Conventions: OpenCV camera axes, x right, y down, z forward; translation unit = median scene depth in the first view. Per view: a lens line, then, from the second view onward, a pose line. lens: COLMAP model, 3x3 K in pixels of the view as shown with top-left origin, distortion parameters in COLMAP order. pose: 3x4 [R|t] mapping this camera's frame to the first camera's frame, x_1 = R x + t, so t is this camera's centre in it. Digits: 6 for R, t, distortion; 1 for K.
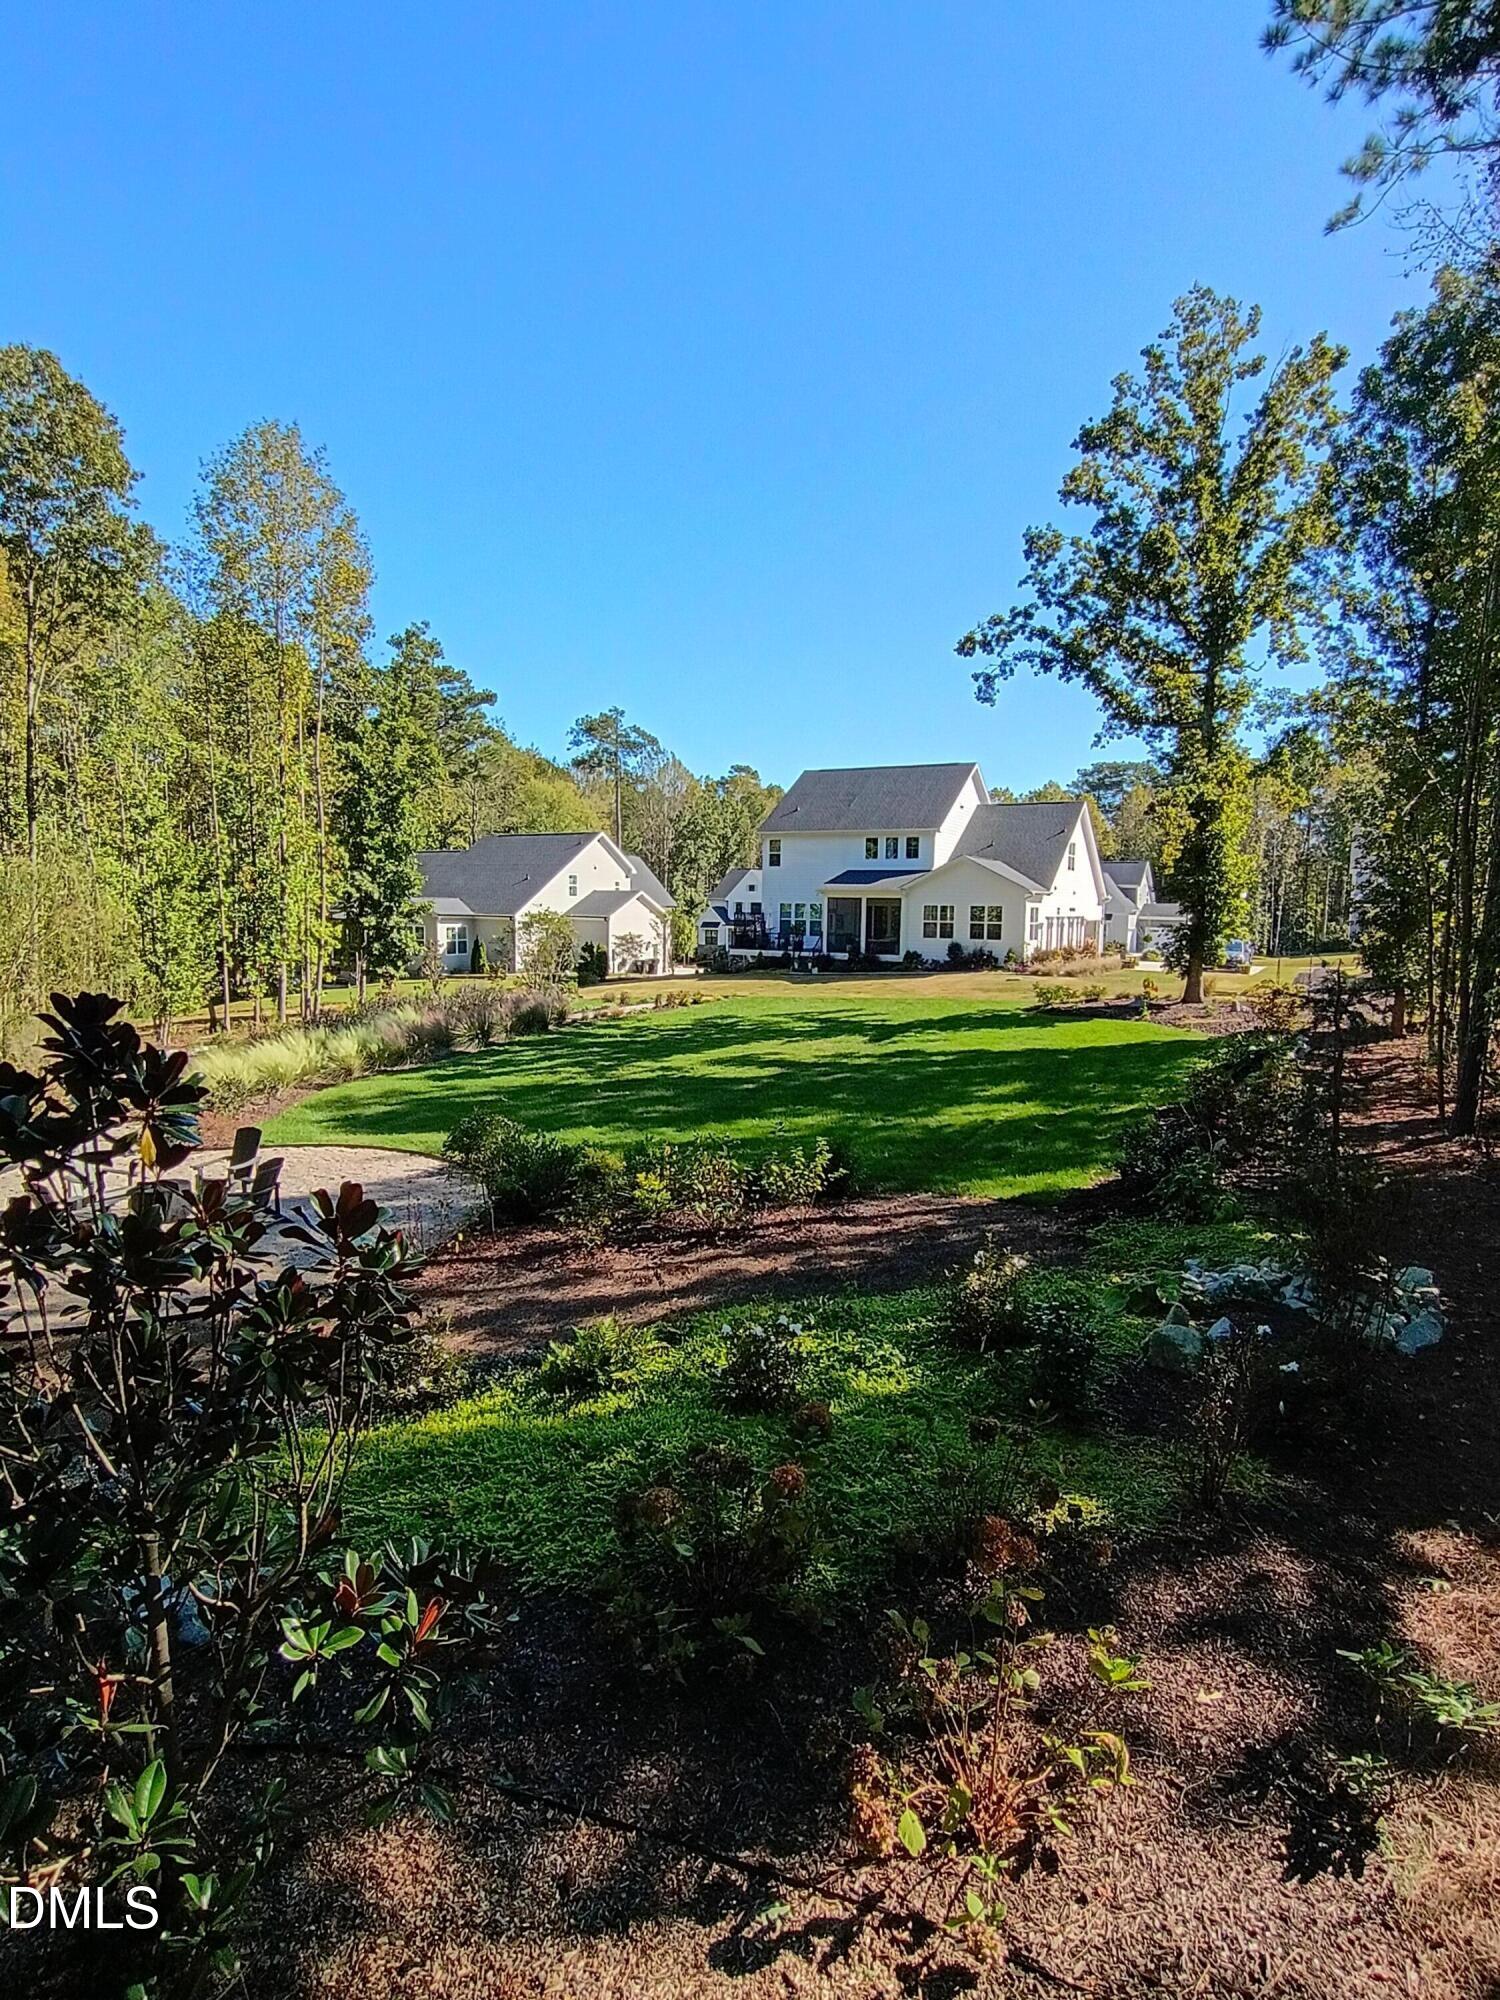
lens RADIAL K [[1039.2, 0, 729.6], [0, 1039.2, 1022.3], [0, 0, 1]] dist [0.001655, 0.000175]
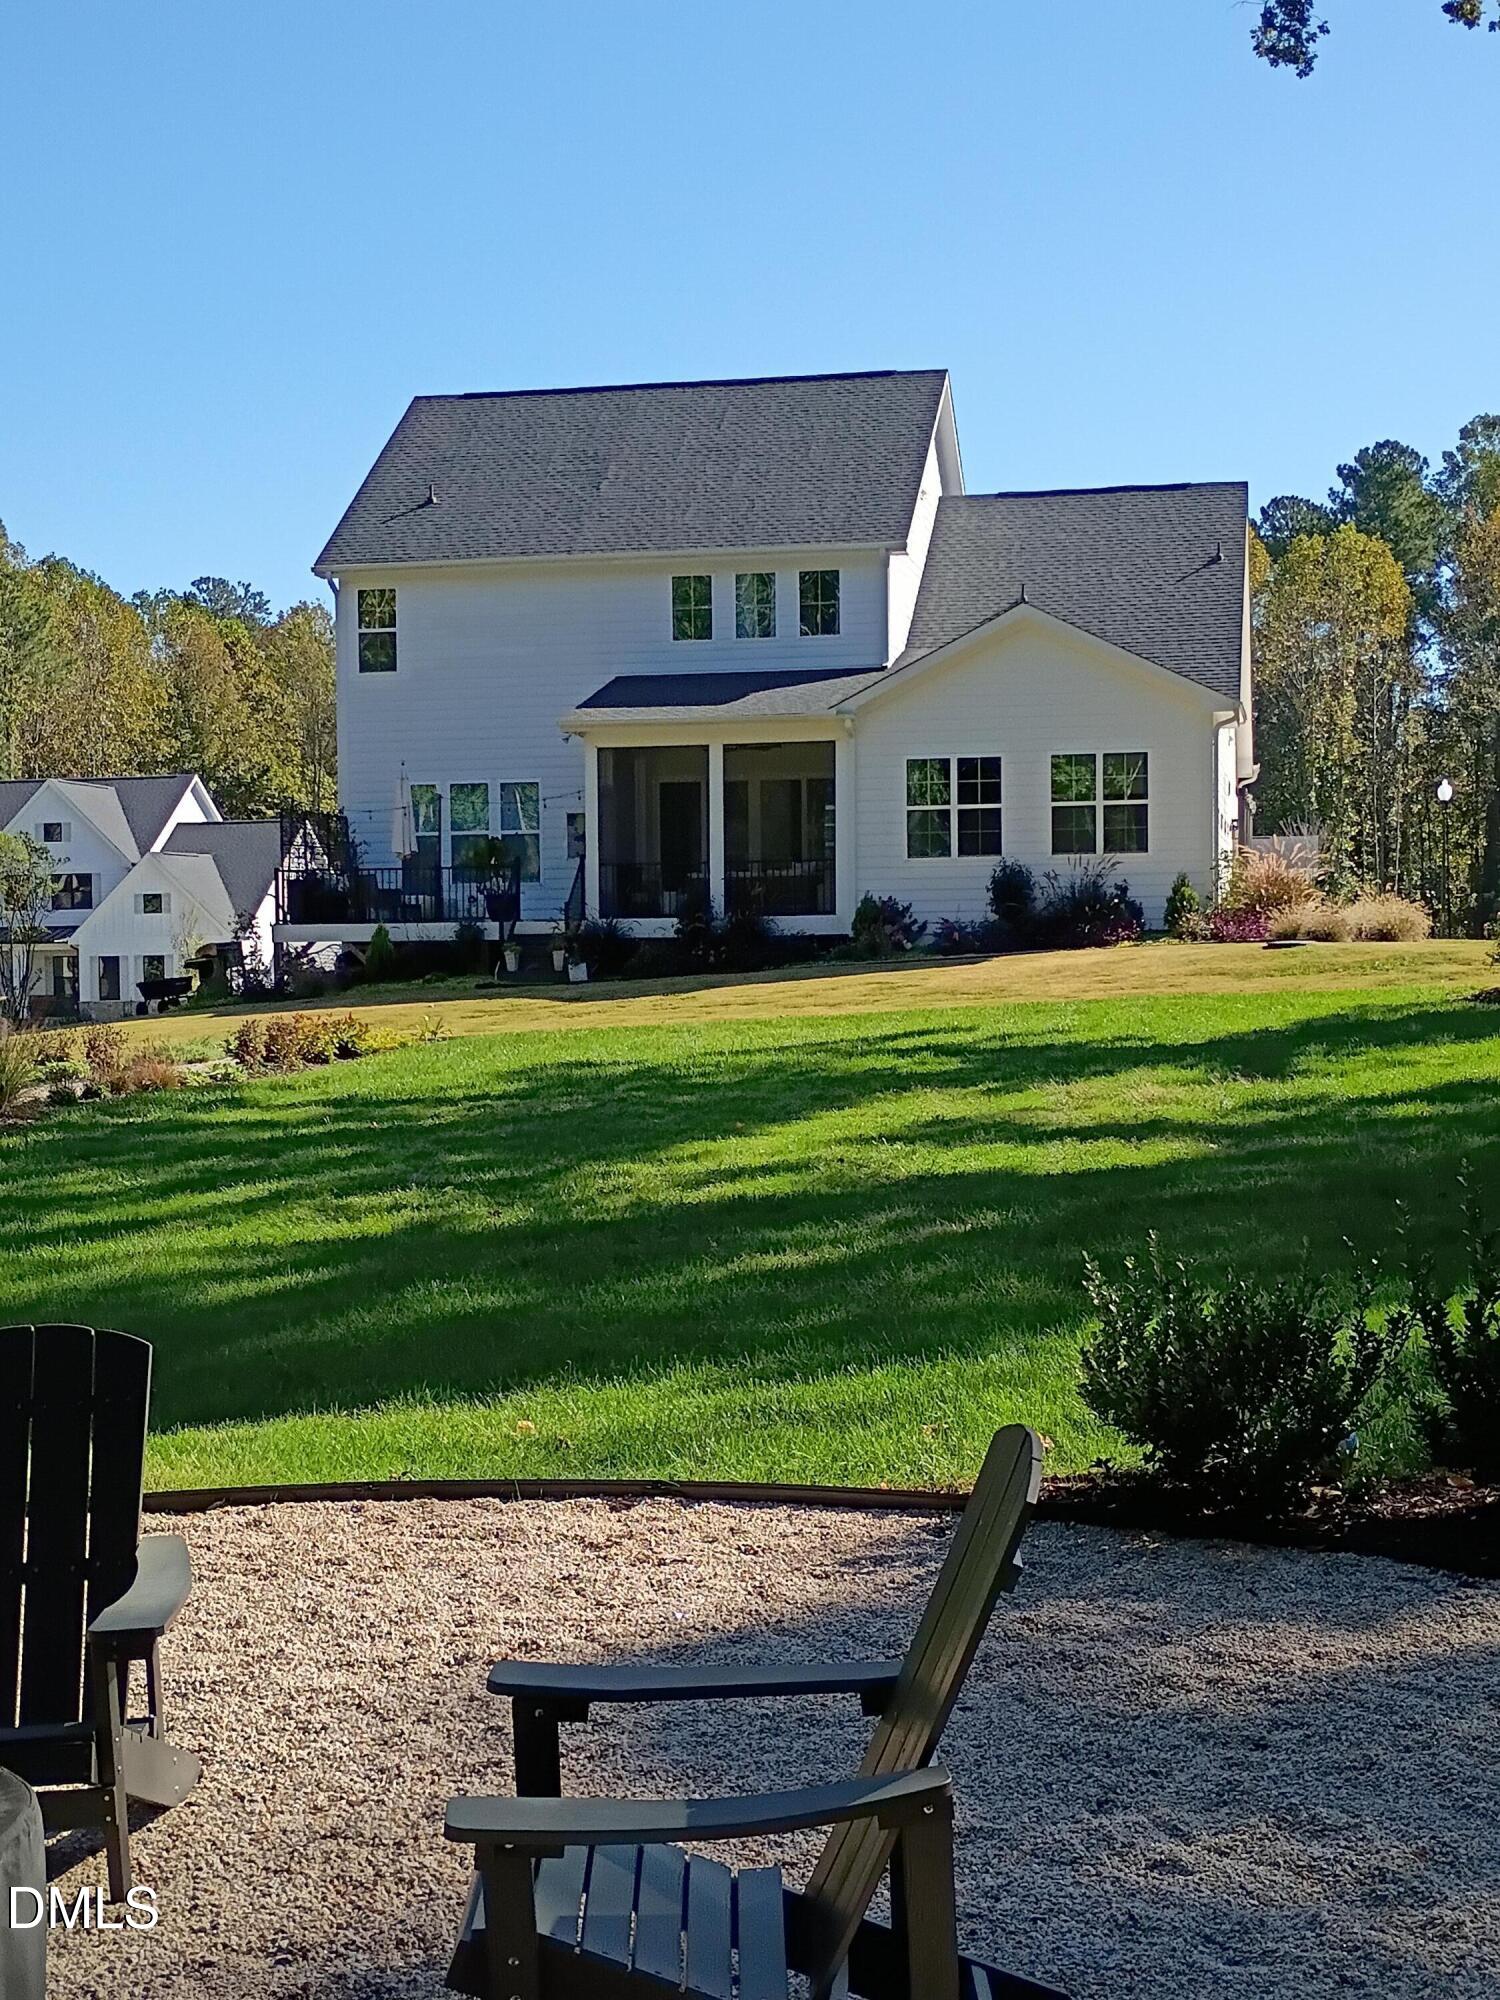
lens RADIAL K [[2790.3, 0, 750.0], [0, 2790.3, 1000.0], [0, 0, 1]] dist [0.015139, -0.035978]
pose [[0.949420, -0.039393, 0.311527, -0.140138], [0.065787, 0.995036, -0.074670, 0.026761], [-0.307039, 0.091387, 0.947299, 0.180368]]
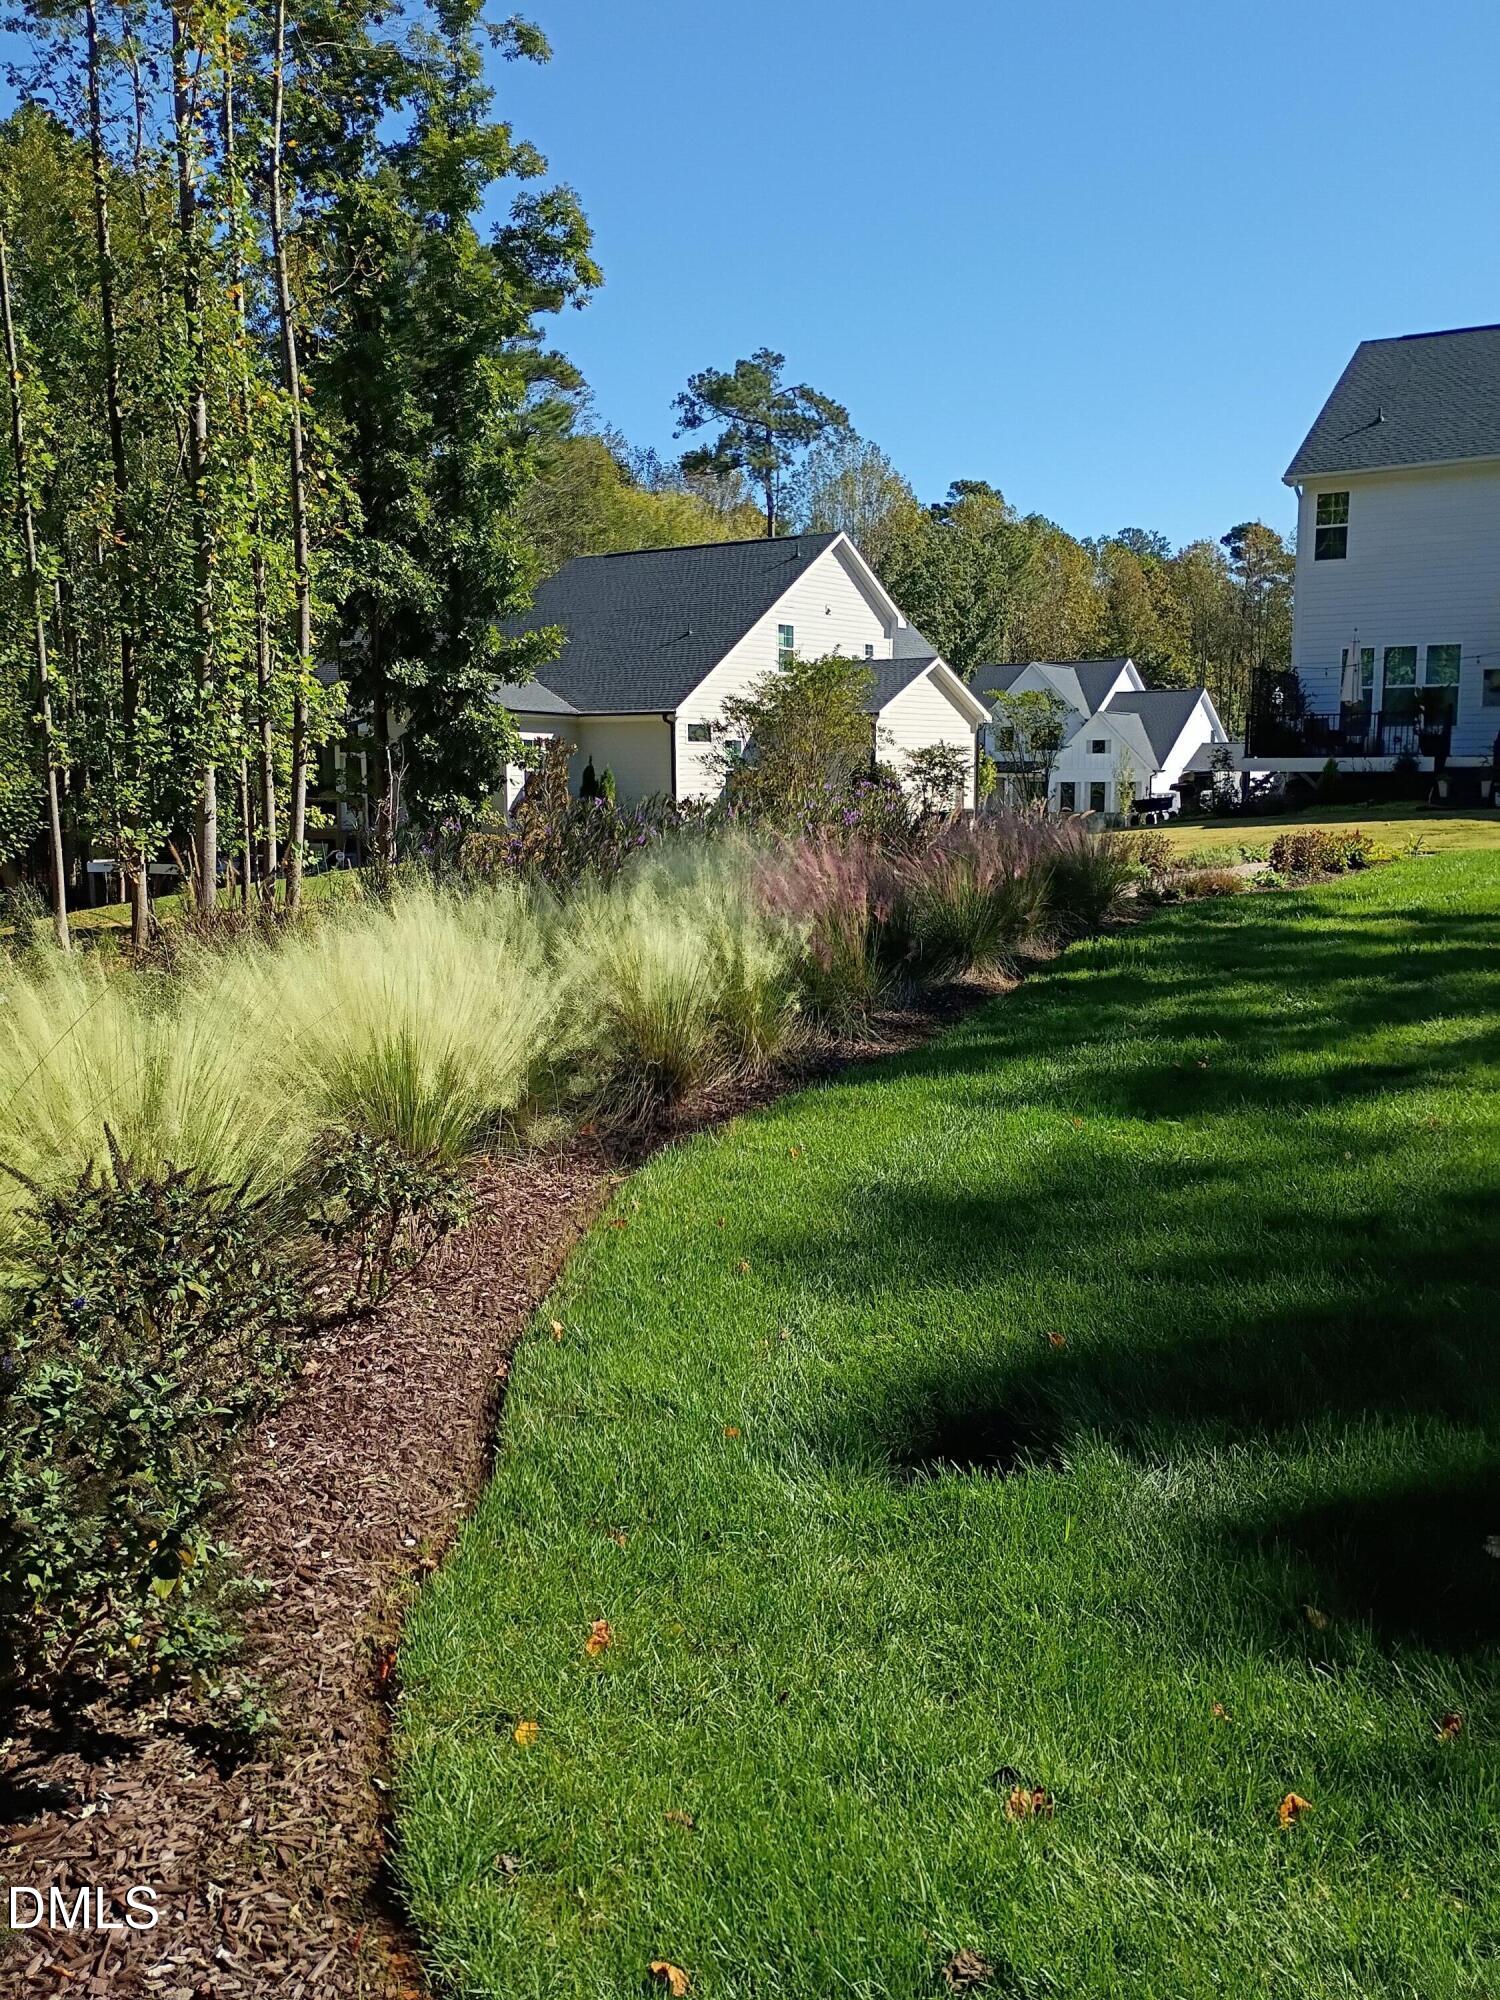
lens RADIAL K [[1763.4, 0, 746.5], [0, 1763.4, 1028.3], [0, 0, 1]] dist [0.048241, -0.004277]
pose [[0.997247, -0.006647, -0.073852, -0.159924], [0.009017, 0.999454, 0.031792, 0.012902], [0.073600, -0.032371, 0.996762, 0.320562]]
